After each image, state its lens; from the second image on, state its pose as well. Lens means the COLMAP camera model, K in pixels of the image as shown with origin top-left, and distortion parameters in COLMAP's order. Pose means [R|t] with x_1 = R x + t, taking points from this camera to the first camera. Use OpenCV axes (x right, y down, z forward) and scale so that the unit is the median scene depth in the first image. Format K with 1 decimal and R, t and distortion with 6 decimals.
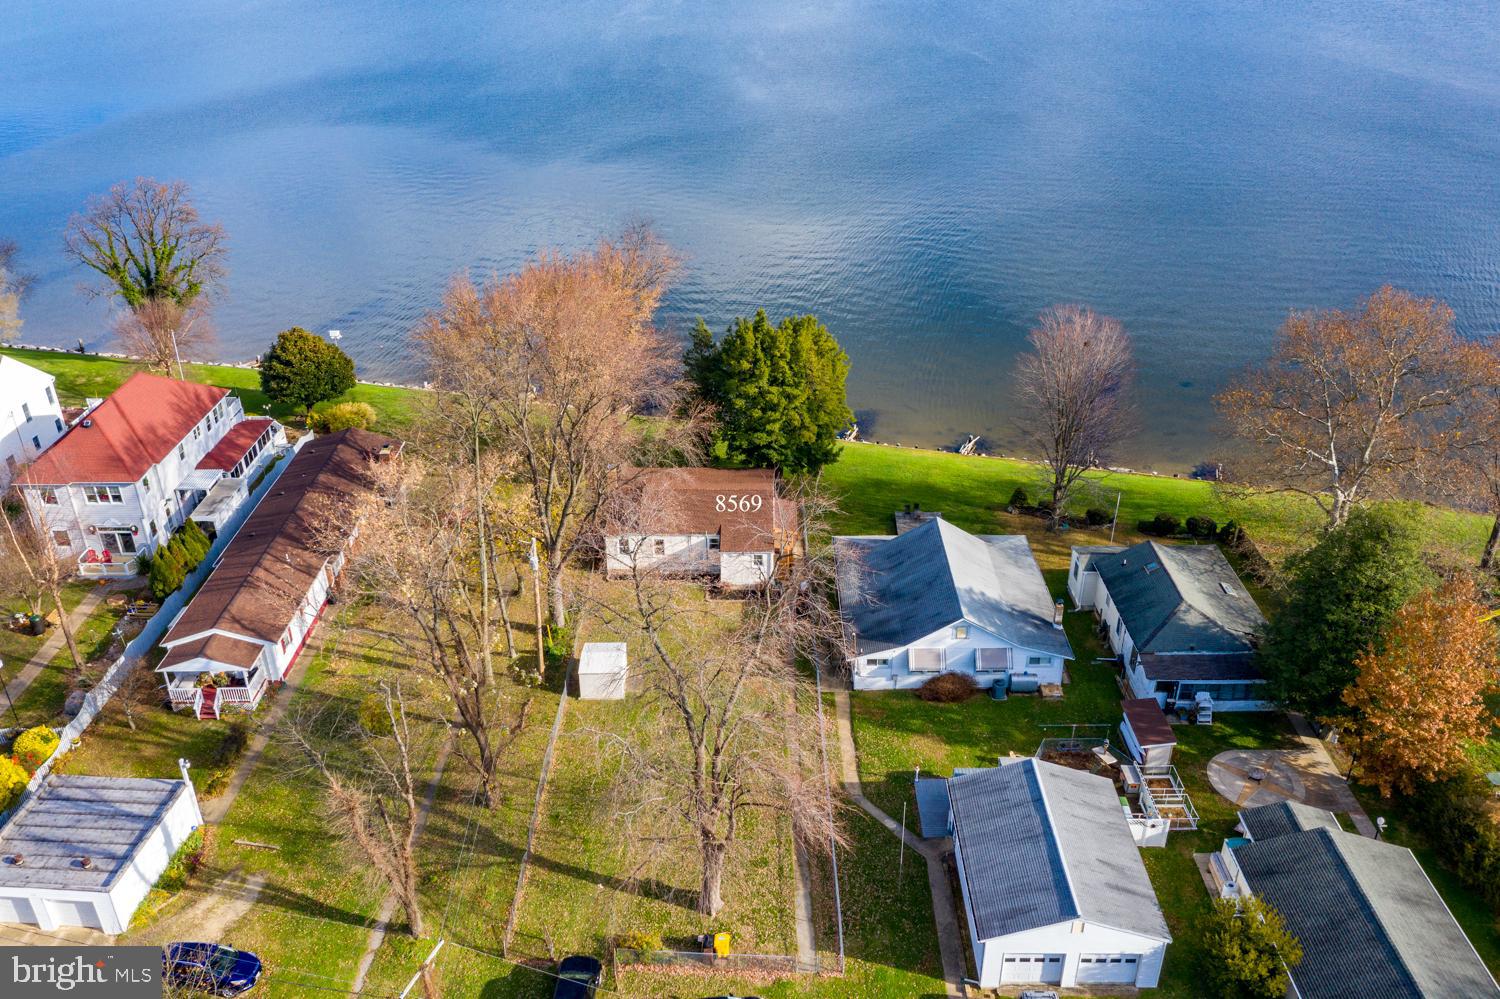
lens RADIAL K [[1193.9, 0, 750.0], [0, 1193.9, 499.5], [0, 0, 1]] dist [-0.004025, 0.039712]
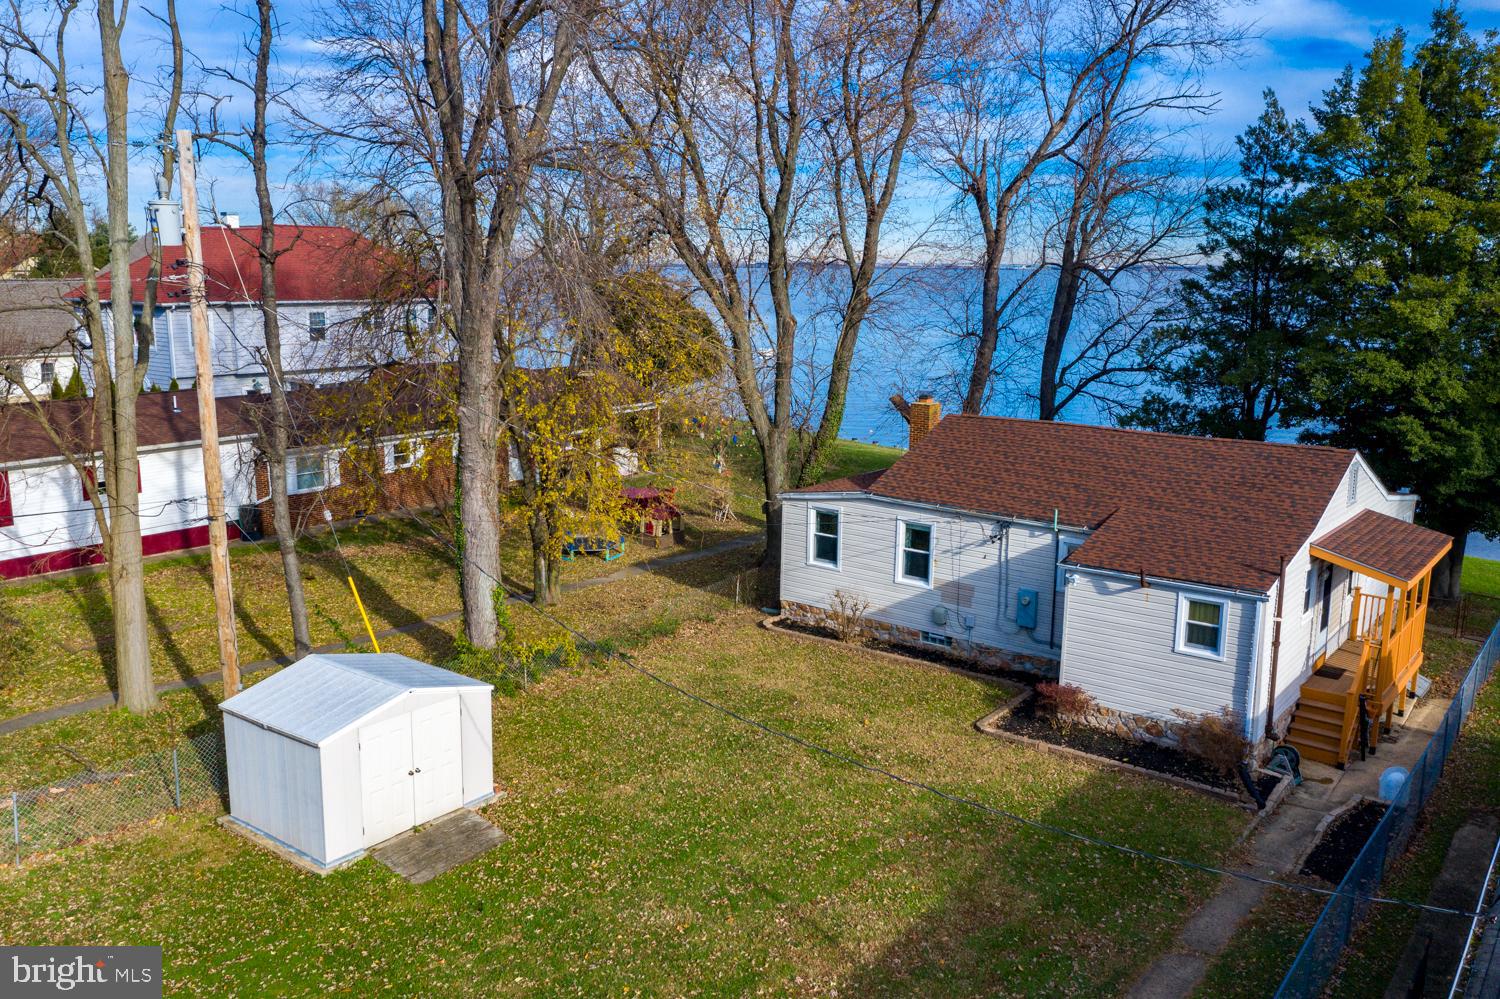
lens RADIAL K [[1193.9, 0, 750.0], [0, 1193.9, 499.5], [0, 0, 1]] dist [-0.004025, 0.039712]
pose [[0.792668, 0.120768, -0.597573, 0.076919], [-0.295139, 0.933684, -0.202800, 0.102708], [0.533452, 0.337120, 0.775744, 0.704924]]
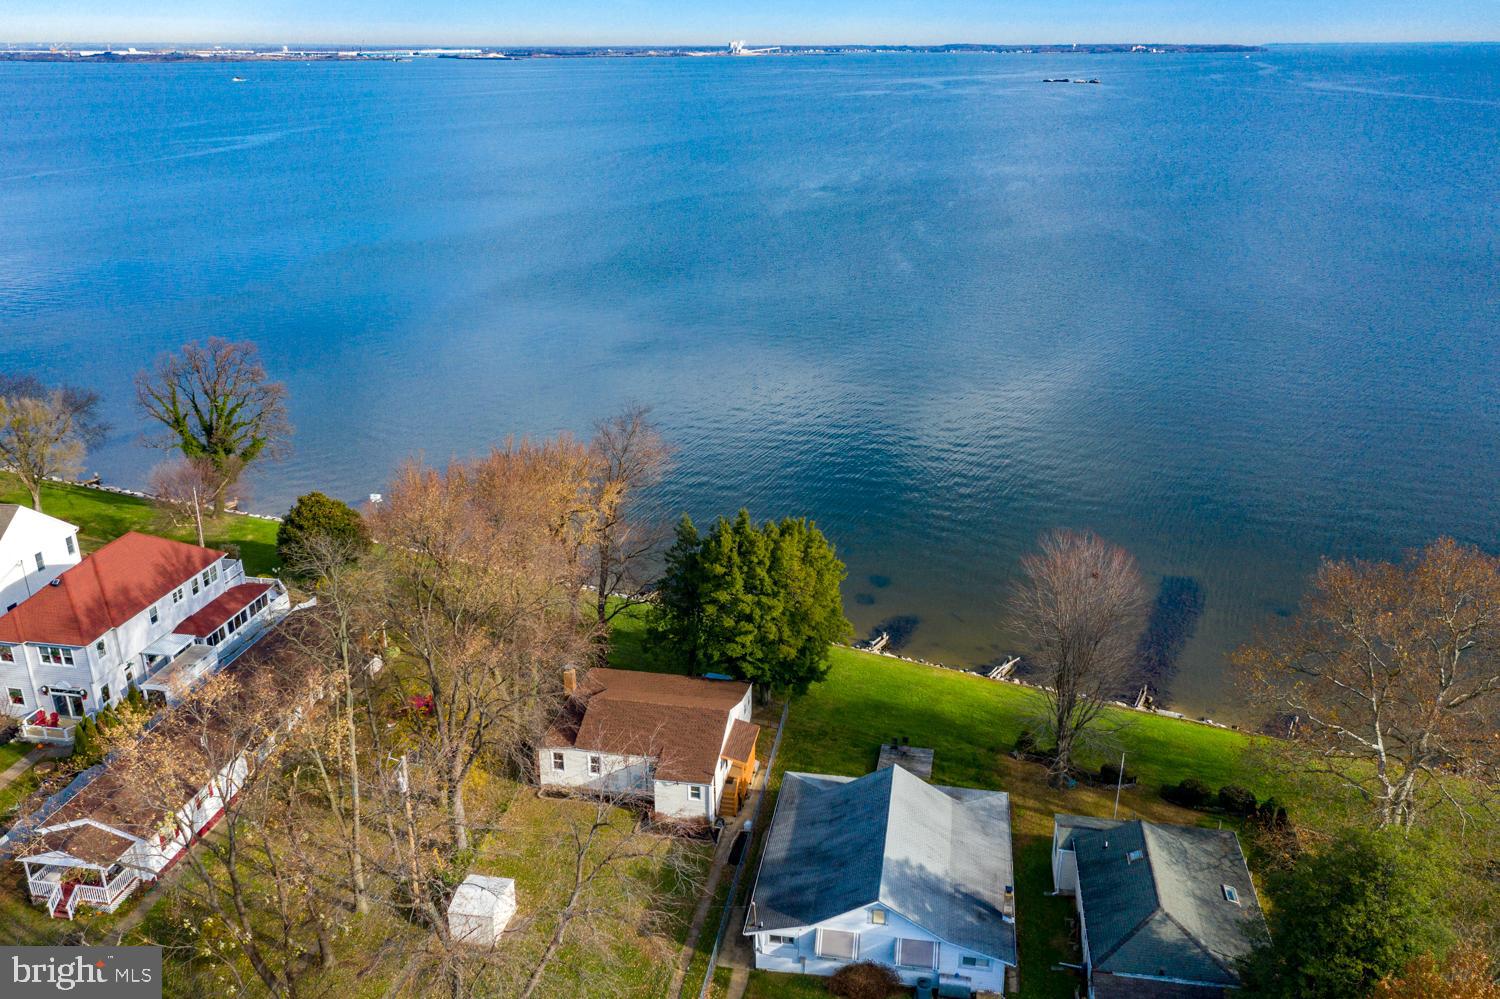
lens RADIAL K [[1193.9, 0, 750.0], [0, 1193.9, 499.5], [0, 0, 1]] dist [-0.004025, 0.039712]
pose [[0.985263, 0.062767, -0.159116, 0.167035], [-0.082932, 0.988881, -0.123439, -0.055965], [0.149599, 0.134815, 0.979513, 0.100502]]
